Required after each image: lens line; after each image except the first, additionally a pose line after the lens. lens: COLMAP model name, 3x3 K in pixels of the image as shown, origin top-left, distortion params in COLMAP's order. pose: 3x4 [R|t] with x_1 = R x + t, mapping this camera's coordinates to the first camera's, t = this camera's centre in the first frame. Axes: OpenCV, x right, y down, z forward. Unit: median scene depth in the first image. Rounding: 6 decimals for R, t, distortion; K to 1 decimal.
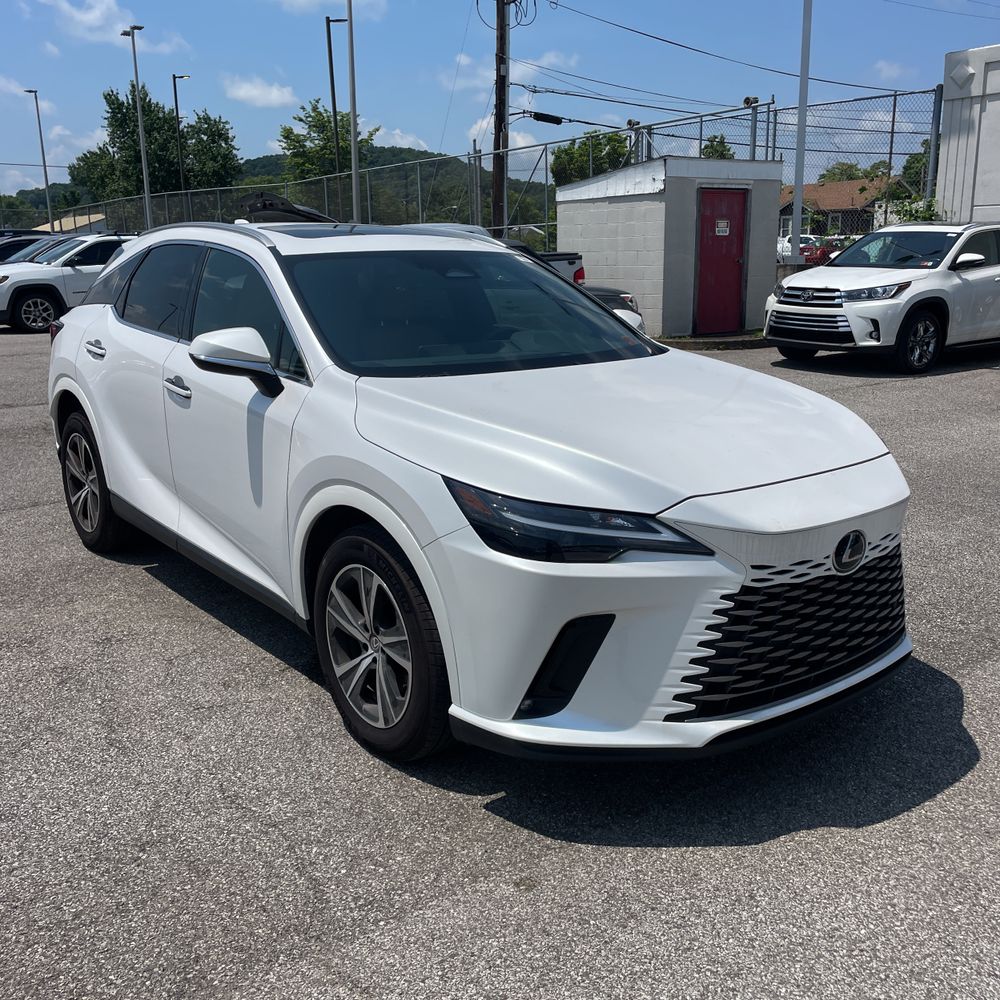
lens RADIAL K [[1020.9, 0, 505.4], [0, 1020.9, 492.5], [0, 0, 1]] dist [0.032715, 0.000000]
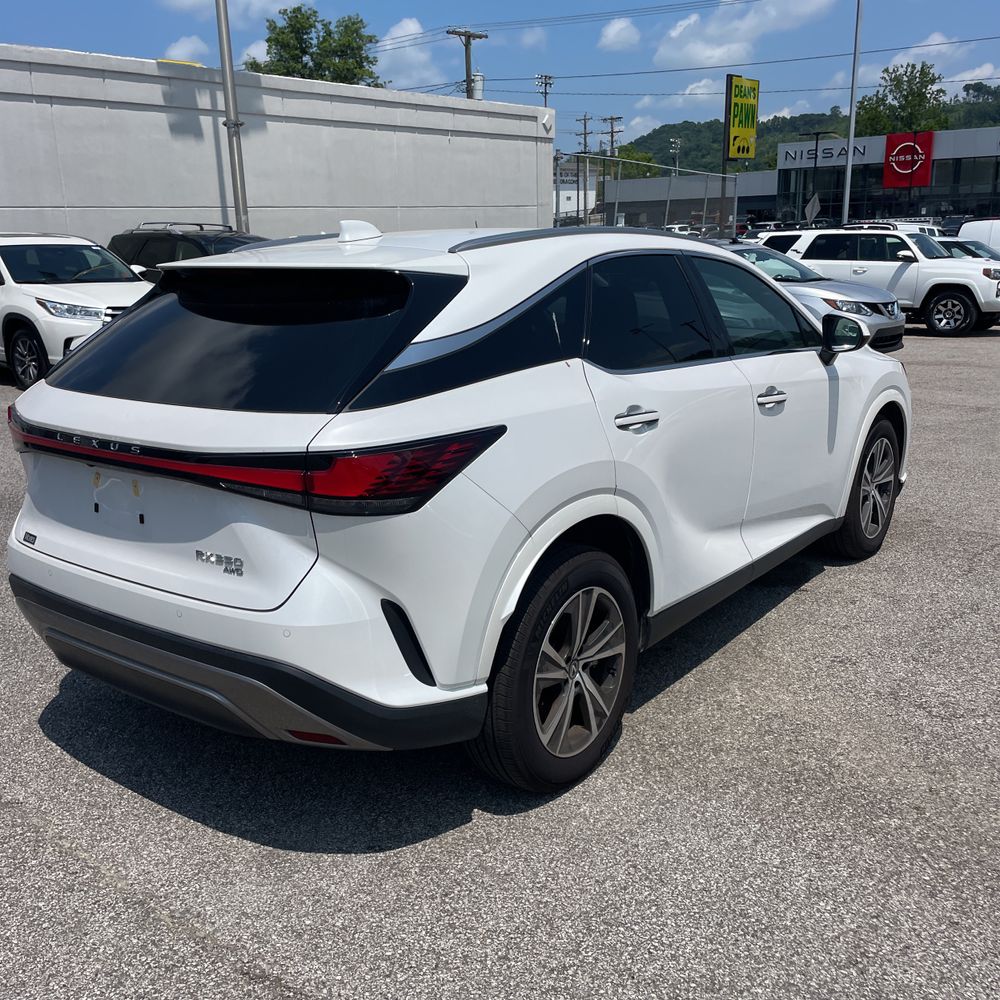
lens RADIAL K [[1020.9, 0, 495.4], [0, 1020.9, 495.7], [0, 0, 1]] dist [0.032715, 0.000000]
pose [[-0.245245, -0.229072, 0.942009, -0.424587], [0.246503, 0.925013, 0.289114, -0.128959], [-0.937599, 0.303112, -0.170388, 0.513212]]
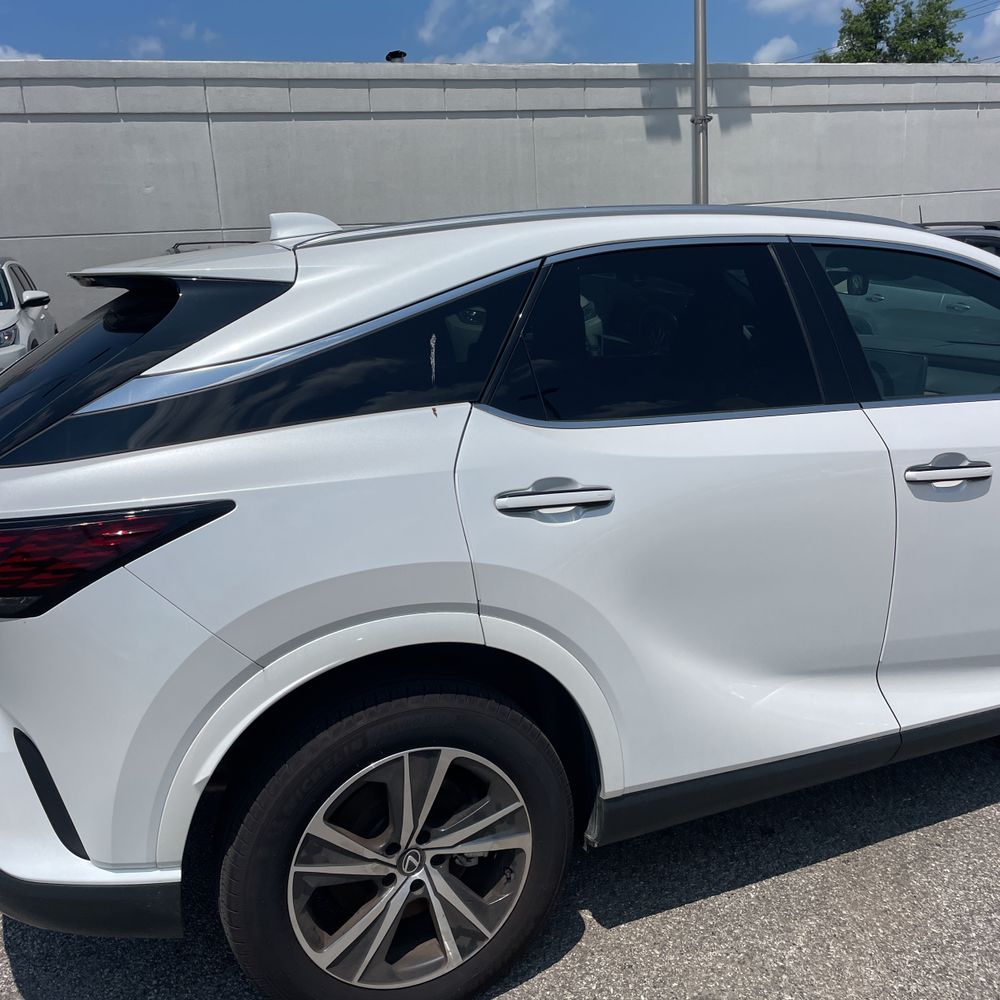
lens RADIAL K [[1020.9, 0, 502.1], [0, 1020.9, 492.1], [0, 0, 1]] dist [0.032715, 0.000000]
pose [[0.268437, -0.224325, 0.936814, -0.338764], [0.270563, 0.950917, 0.150174, -0.089458], [-0.924520, 0.213154, 0.315955, 0.375760]]
